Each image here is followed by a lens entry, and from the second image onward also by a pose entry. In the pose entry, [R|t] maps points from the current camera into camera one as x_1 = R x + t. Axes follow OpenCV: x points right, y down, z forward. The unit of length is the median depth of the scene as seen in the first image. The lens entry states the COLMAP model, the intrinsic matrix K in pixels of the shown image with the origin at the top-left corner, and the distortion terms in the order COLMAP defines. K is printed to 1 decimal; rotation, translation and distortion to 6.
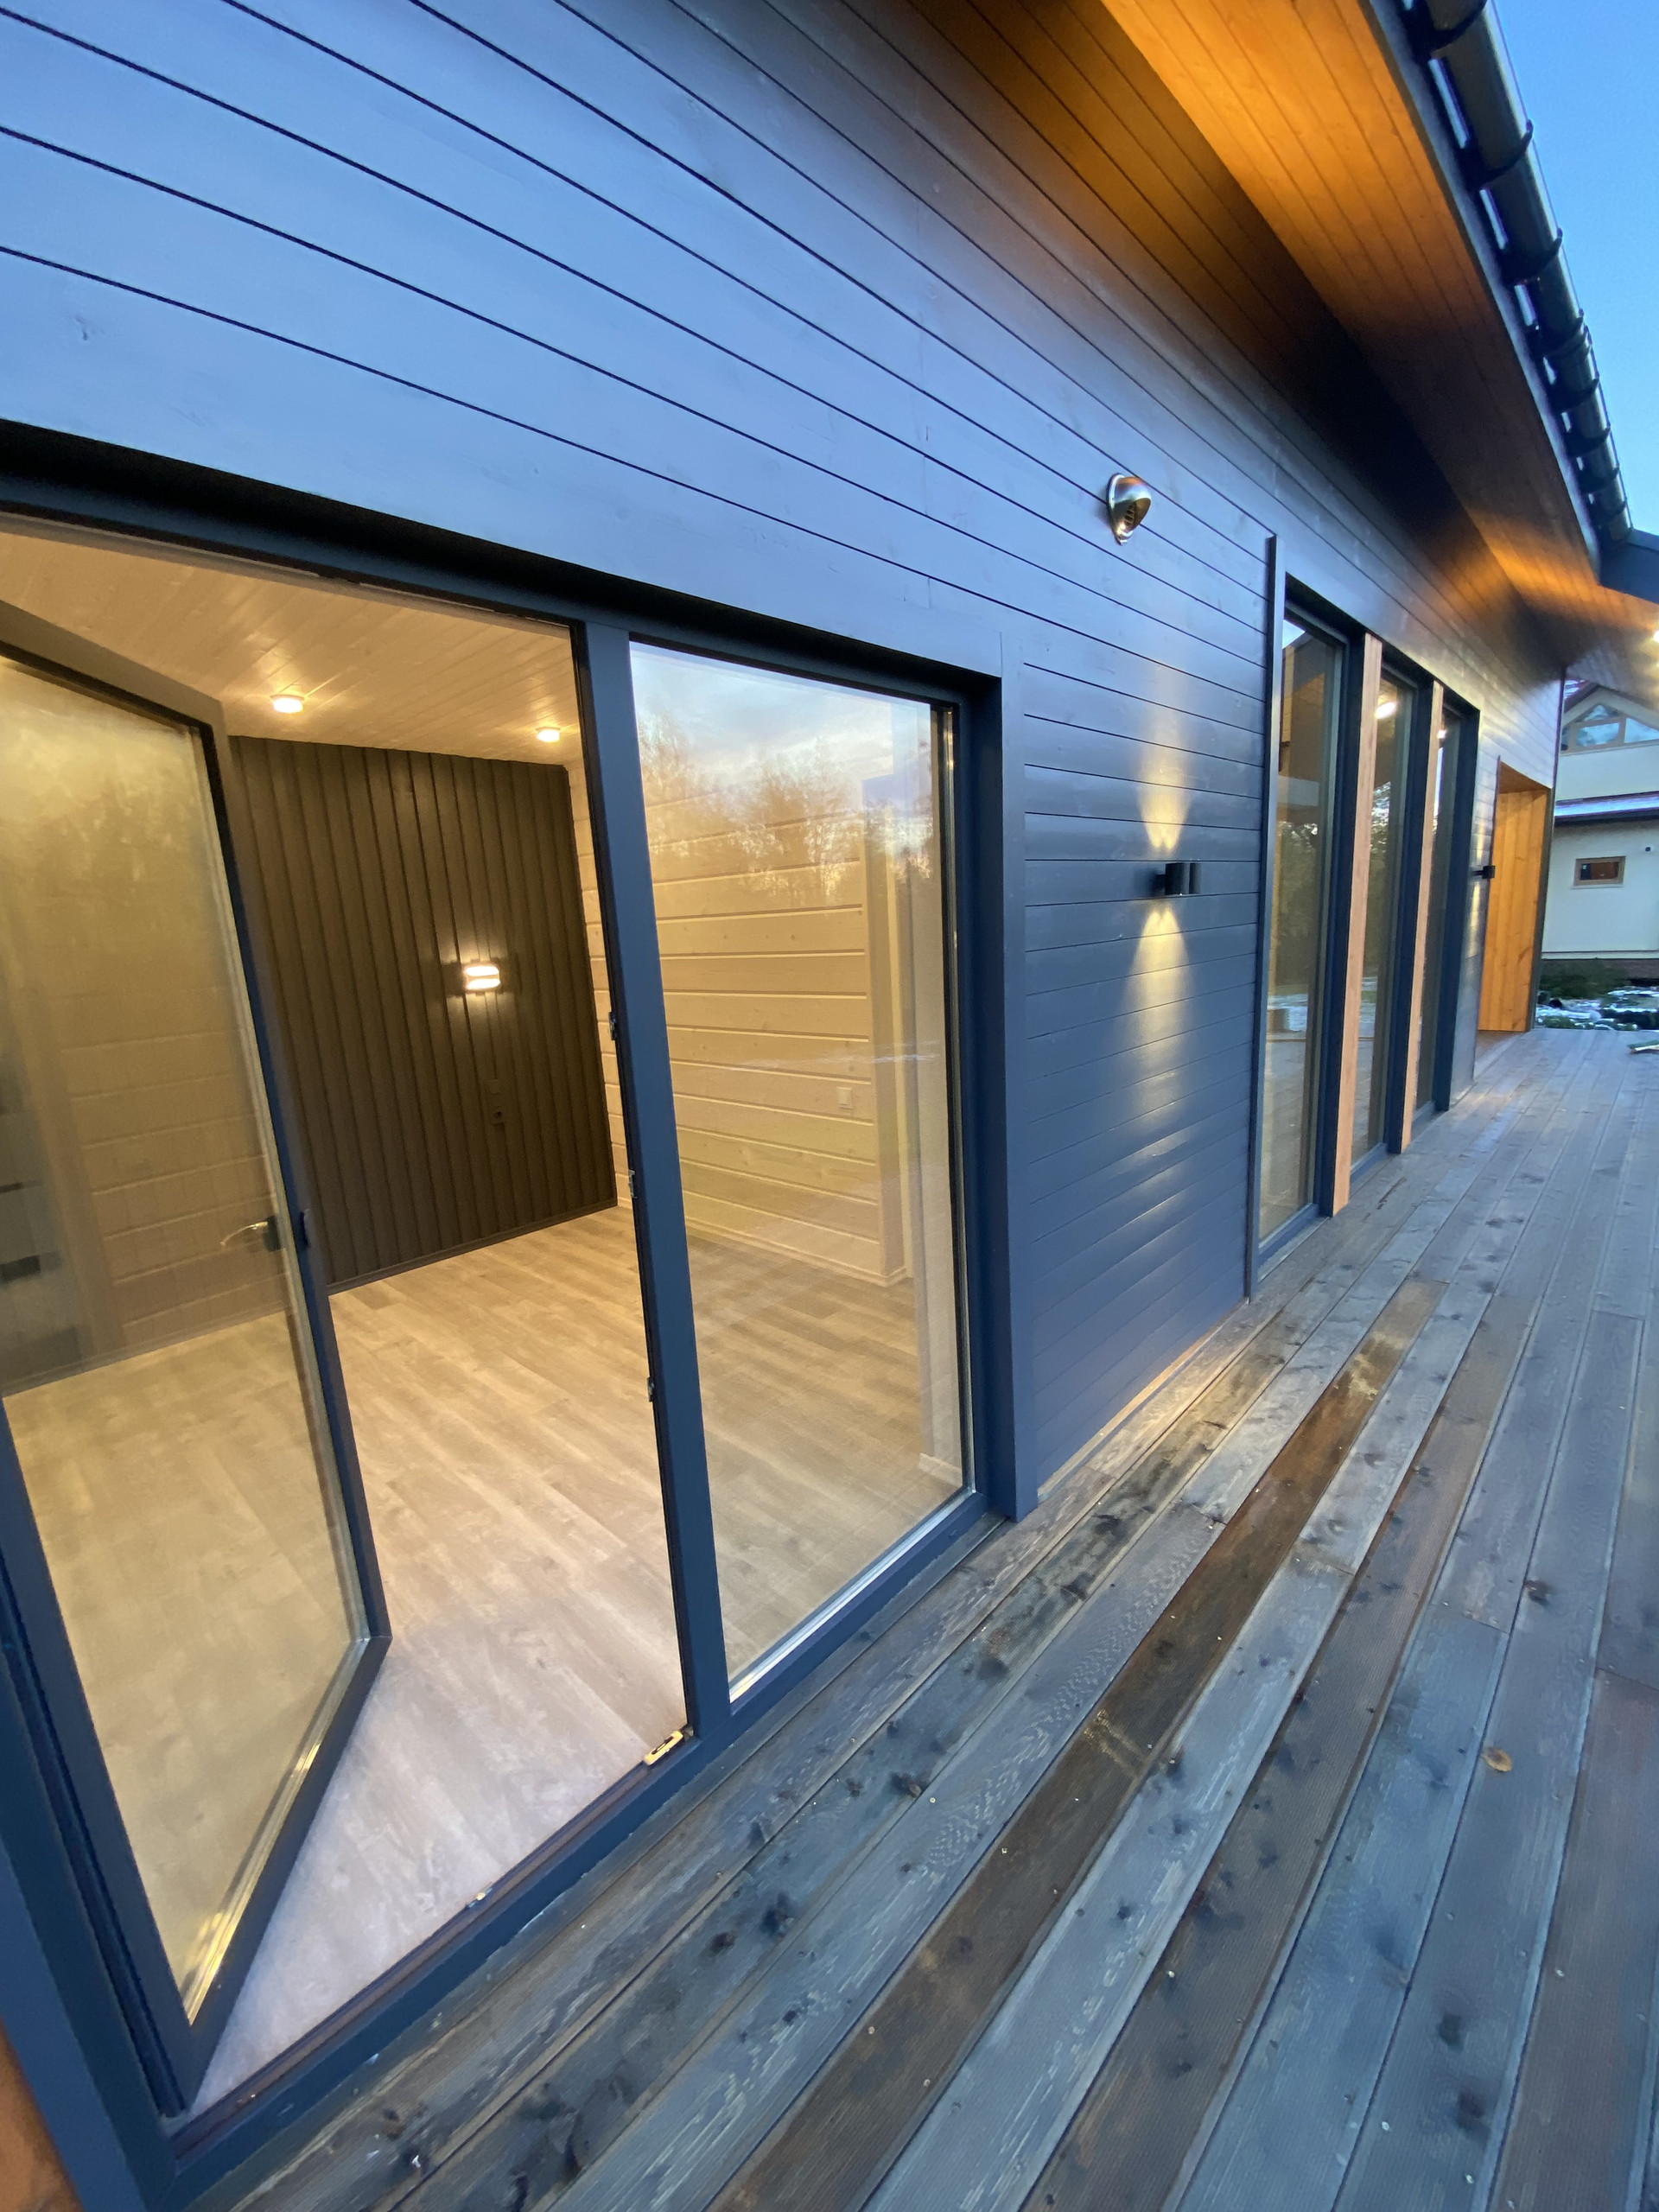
lens RADIAL K [[881.9, 0, 829.5], [0, 881.9, 1106.0], [0, 0, 1]] dist [0.031064, -0.033541]
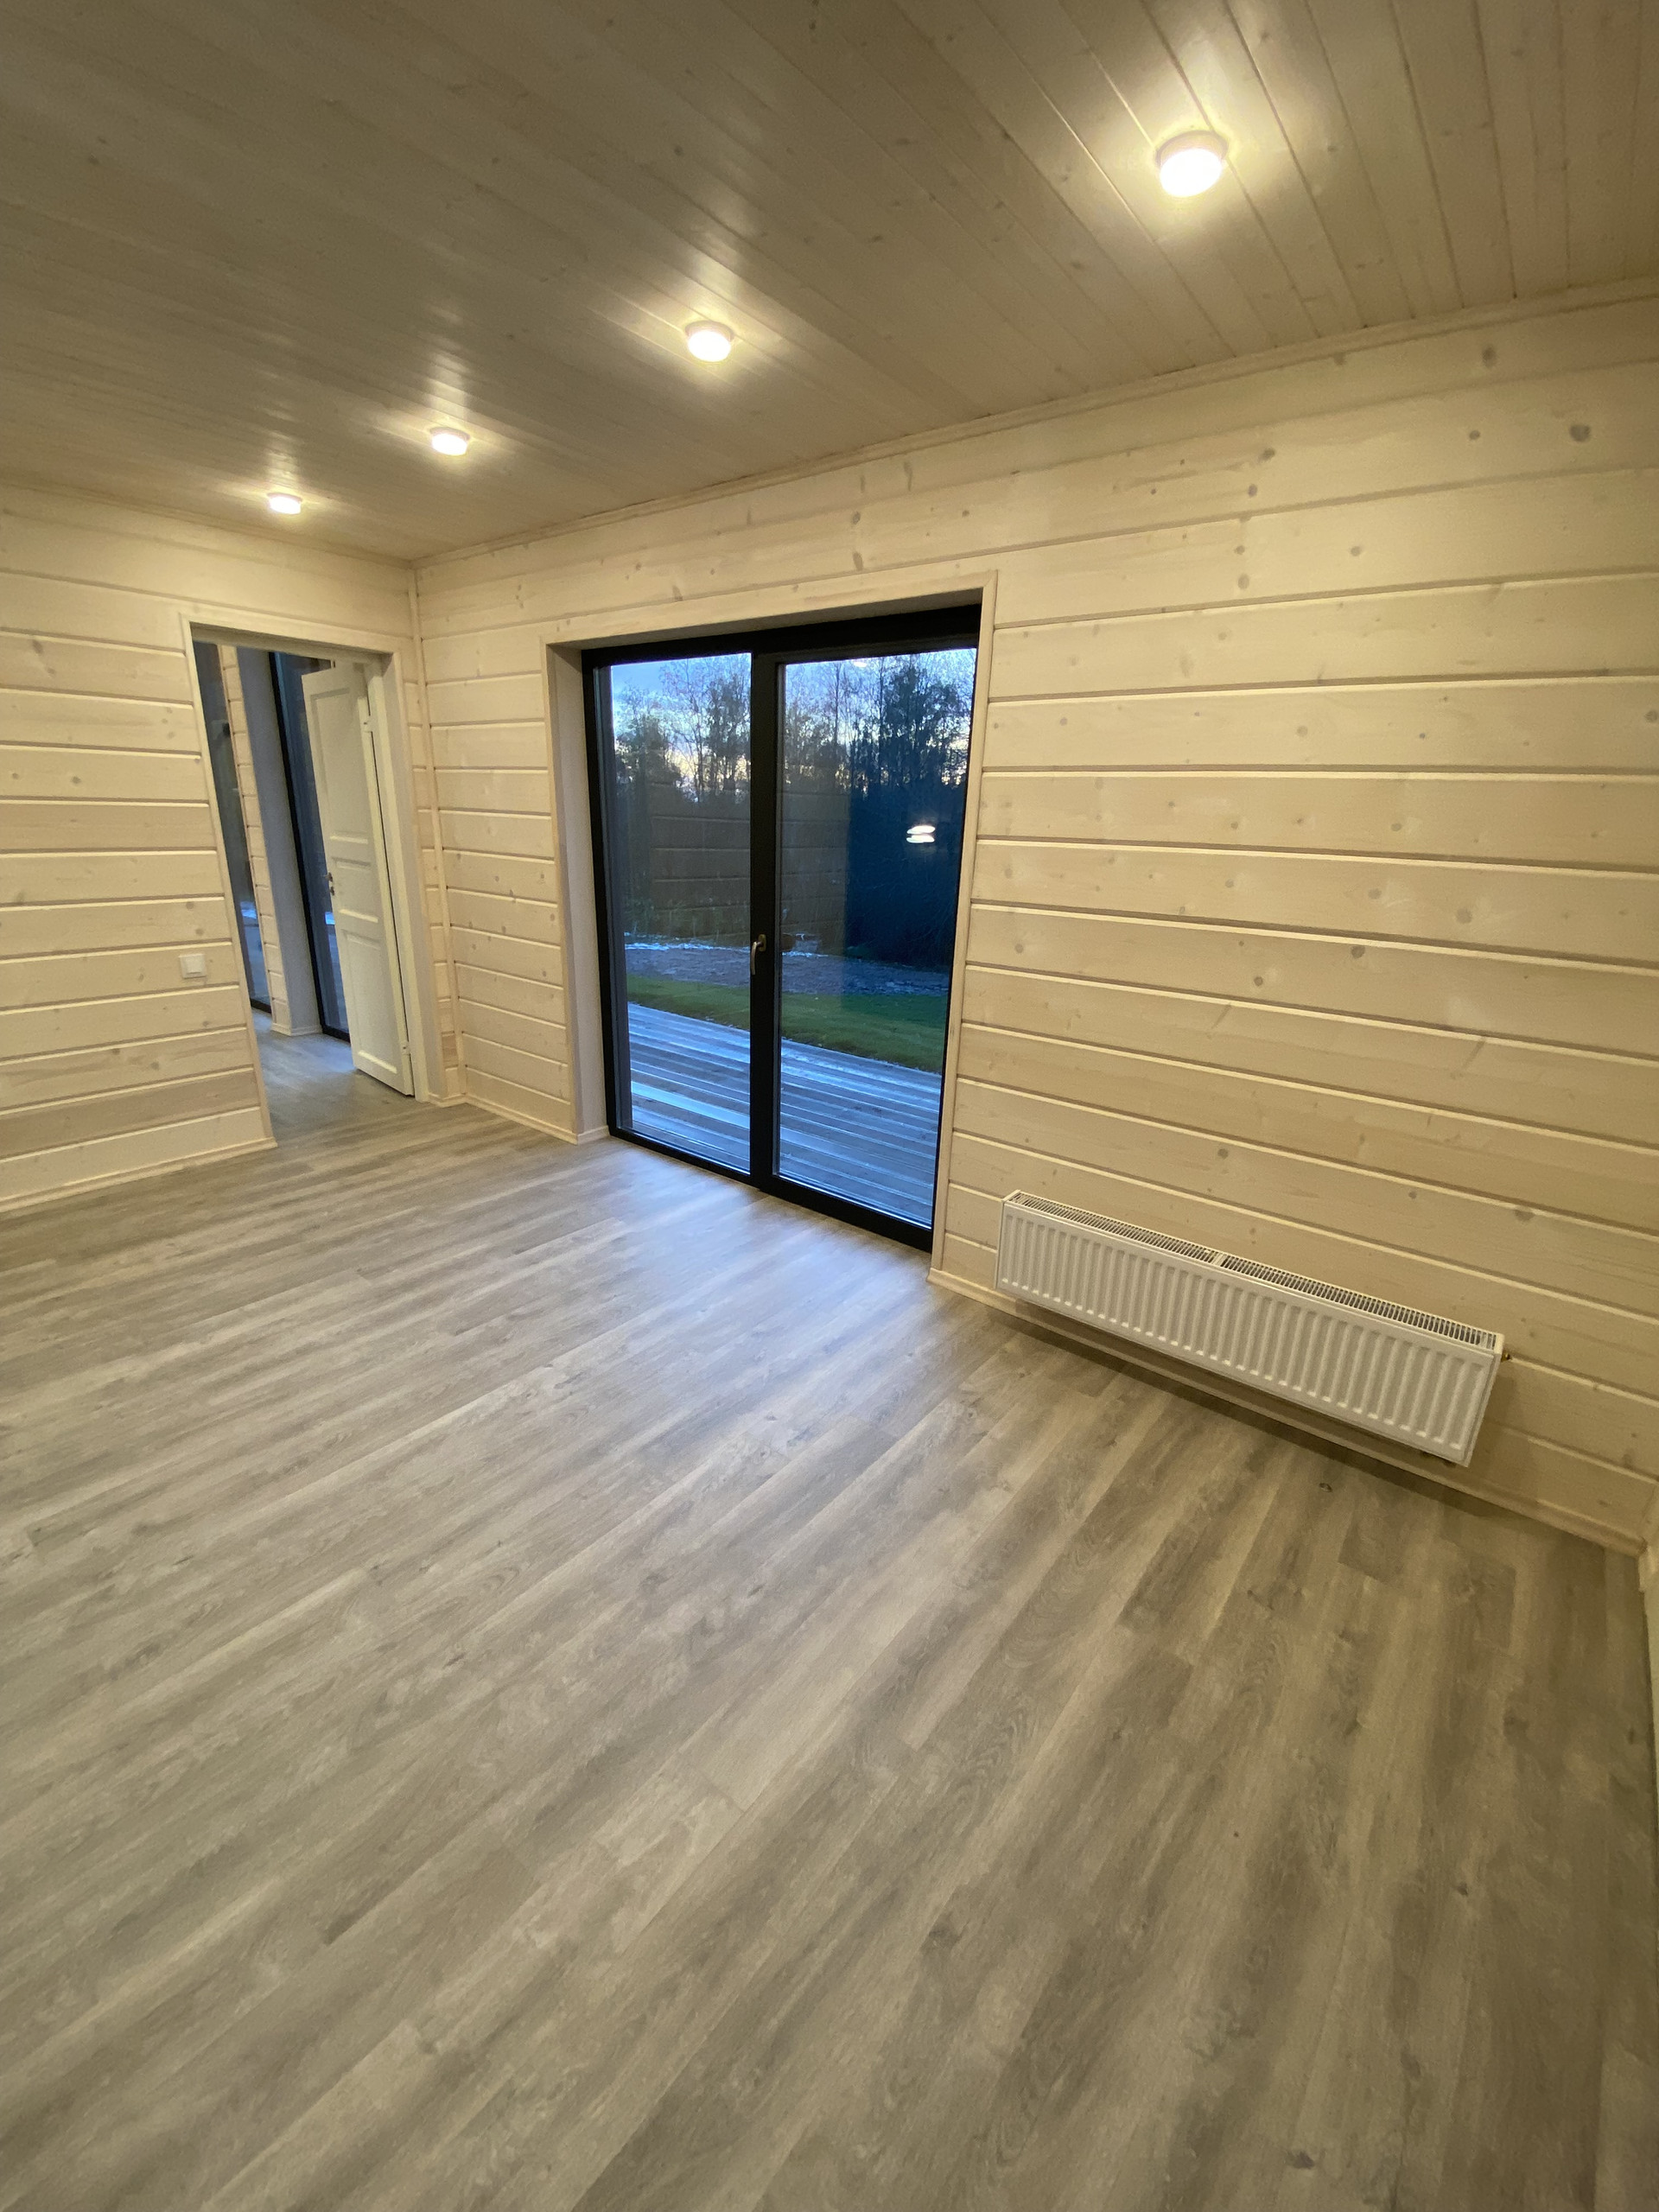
lens RADIAL K [[920.2, 0, 854.0], [0, 920.2, 1105.5], [0, 0, 1]] dist [-0.029544, -0.000082]
pose [[-0.100677, -0.251690, 0.962557, -1.036753], [0.172249, 0.948454, 0.266019, -0.003147], [-0.979895, 0.192581, -0.052134, 0.413517]]
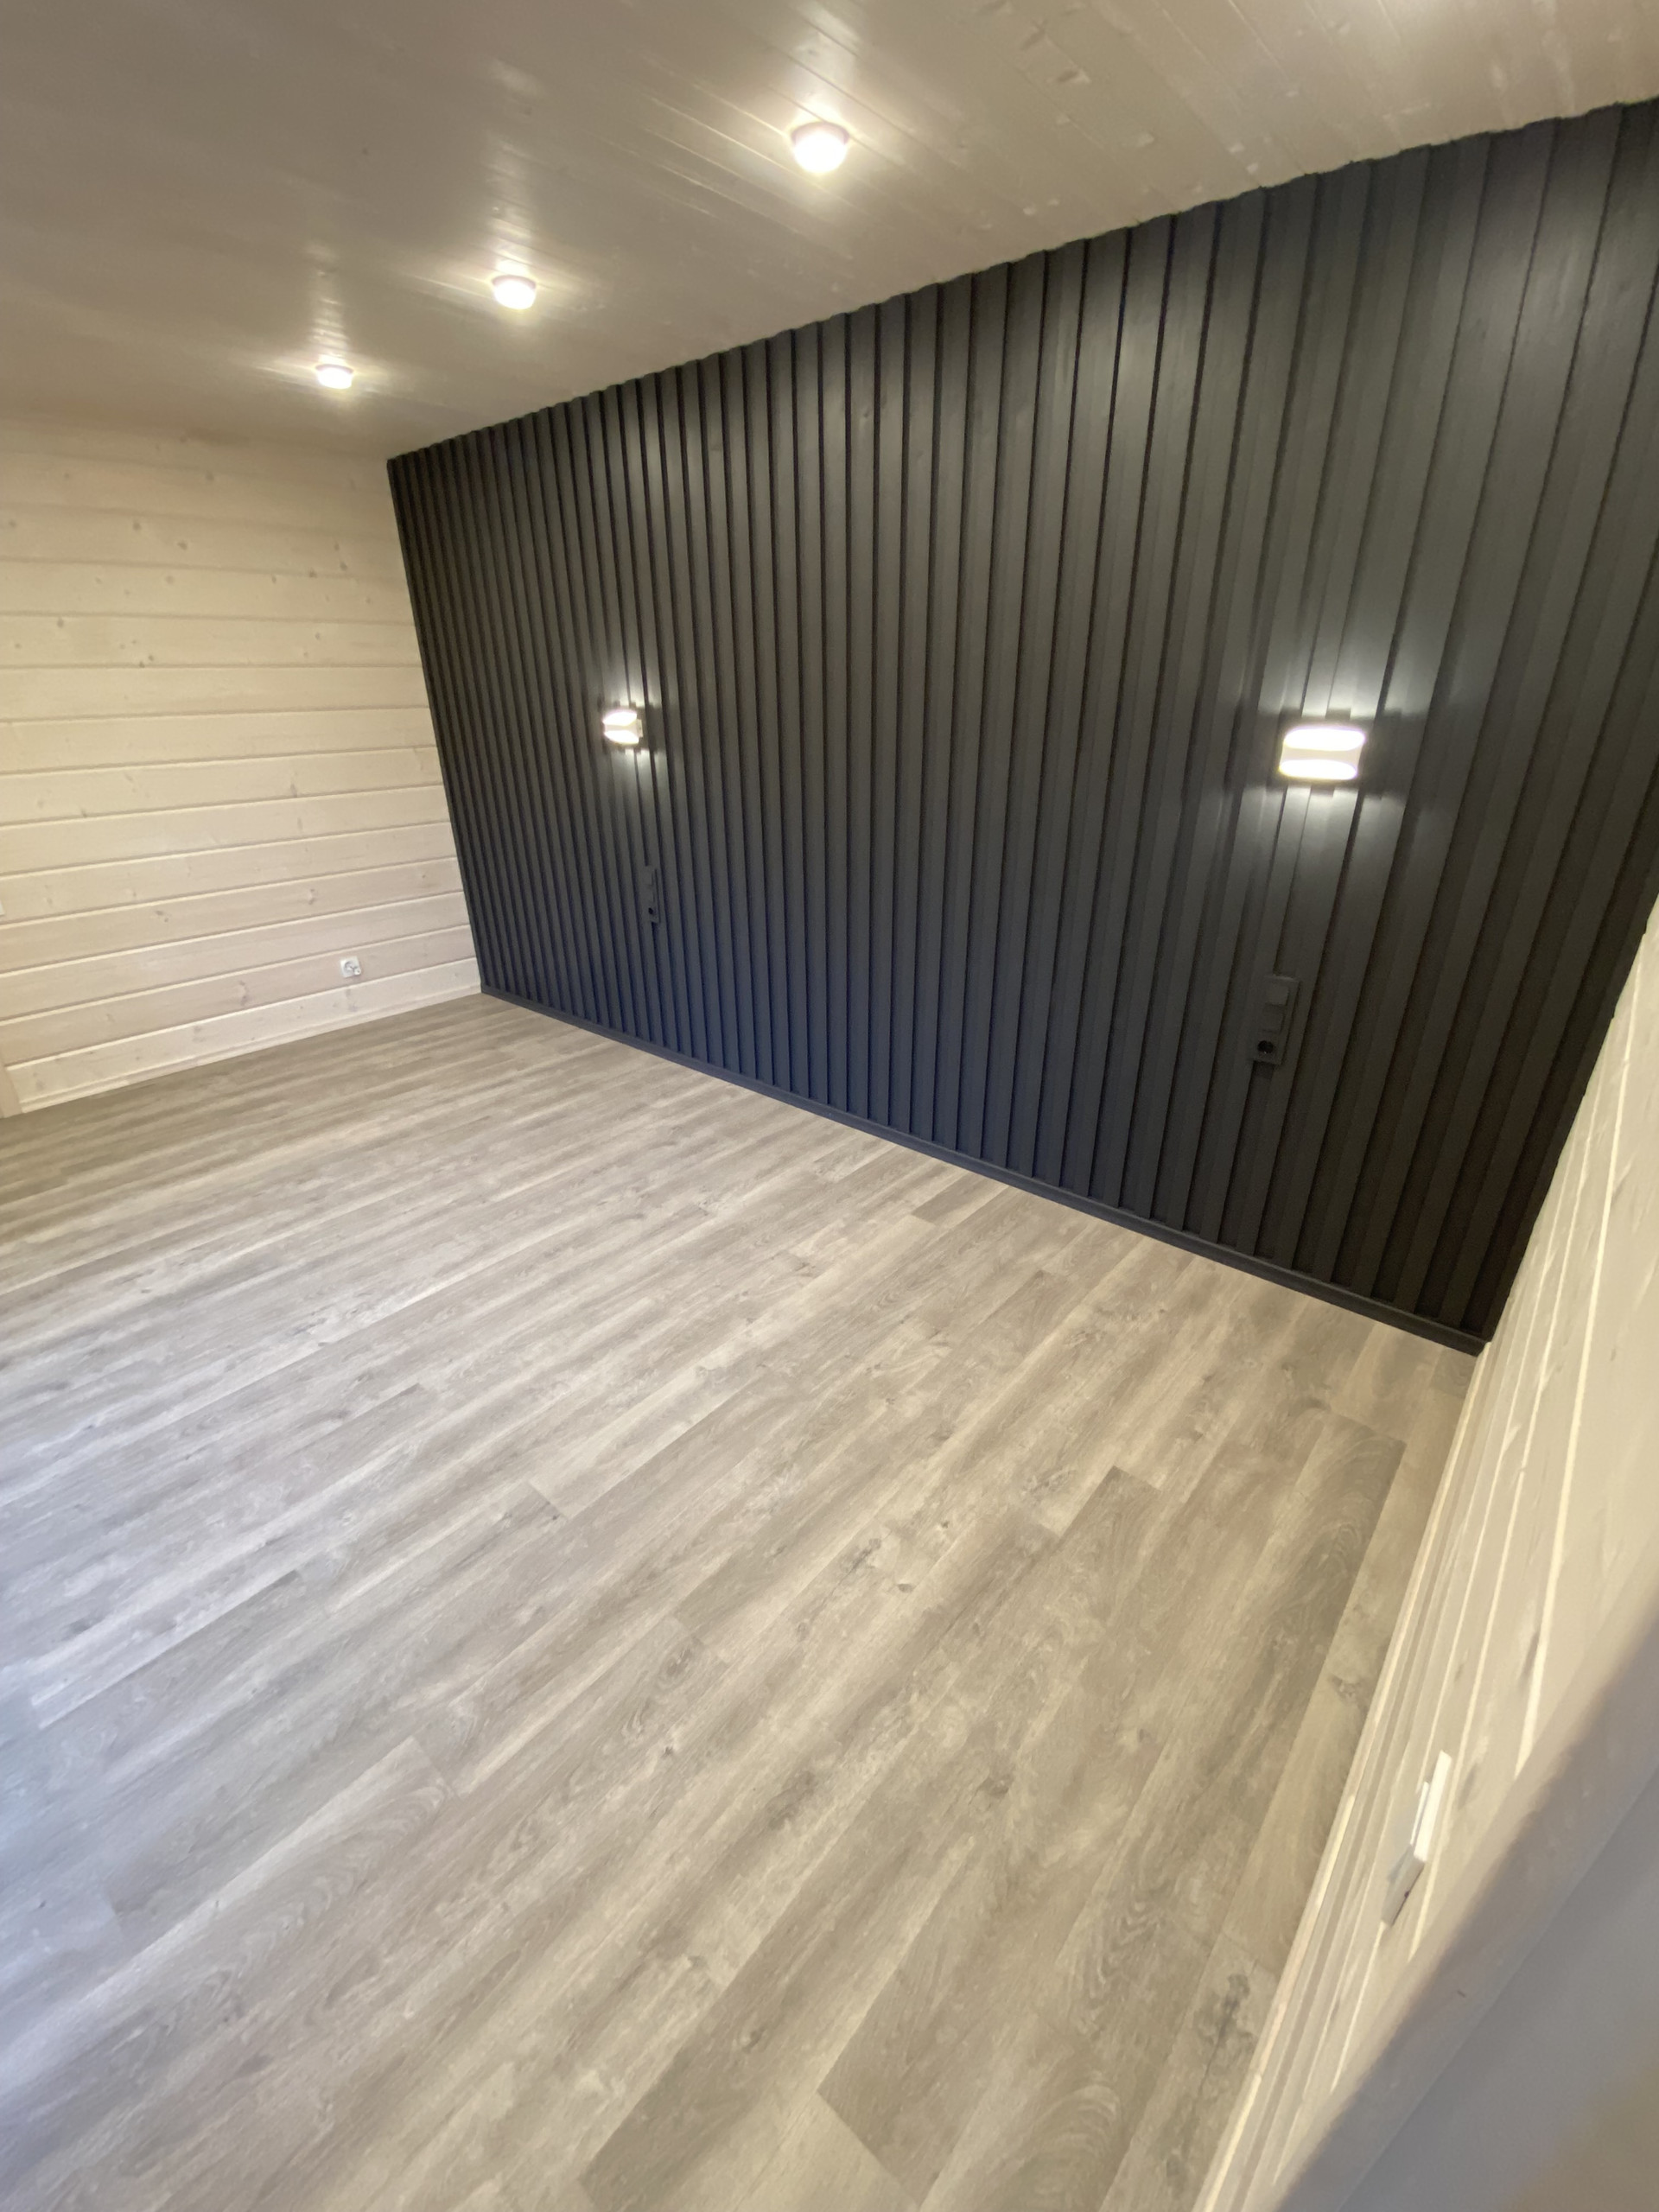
lens RADIAL K [[900.9, 0, 833.7], [0, 900.9, 1101.5], [0, 0, 1]] dist [0.047401, -0.036560]
pose [[0.048518, 0.483368, -0.874072, 0.095998], [-0.193249, 0.863110, 0.466579, -0.196045], [0.979949, 0.146276, 0.135287, 0.881671]]
